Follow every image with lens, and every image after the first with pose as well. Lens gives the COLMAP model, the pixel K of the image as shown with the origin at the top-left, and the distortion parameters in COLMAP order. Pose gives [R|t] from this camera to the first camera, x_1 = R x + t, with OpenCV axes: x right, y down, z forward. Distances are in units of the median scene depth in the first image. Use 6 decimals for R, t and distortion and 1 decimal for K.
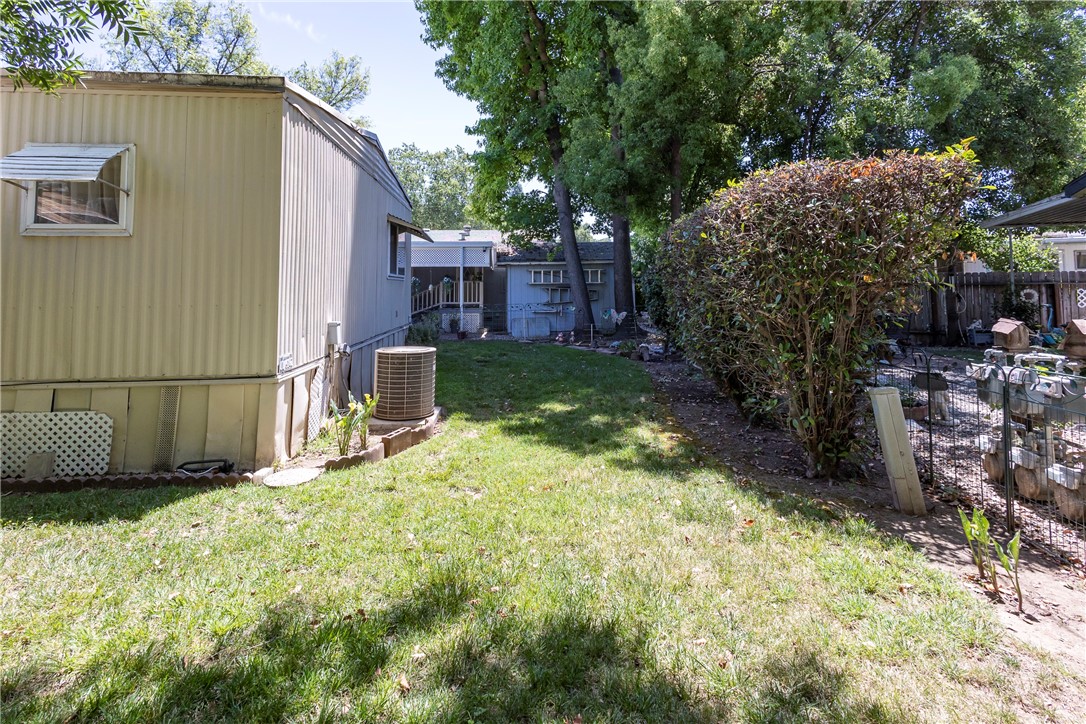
lens RADIAL K [[521.2, 0, 546.3], [0, 521.2, 259.2], [0, 0, 1]] dist [0.012519, -0.003862]
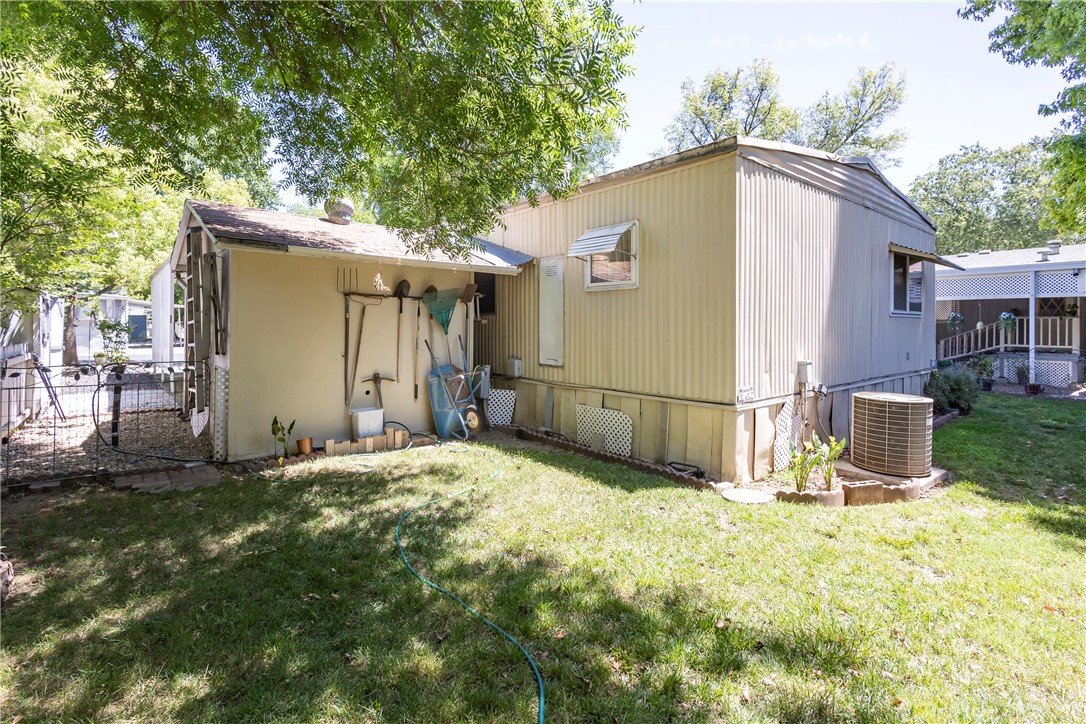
lens RADIAL K [[521.2, 0, 561.7], [0, 521.2, 324.8], [0, 0, 1]] dist [0.012519, -0.003862]
pose [[0.589814, 0.008398, -0.807496, 0.154028], [0.038673, 0.998505, 0.038632, -0.007929], [0.806613, -0.054014, 0.588607, 0.034760]]
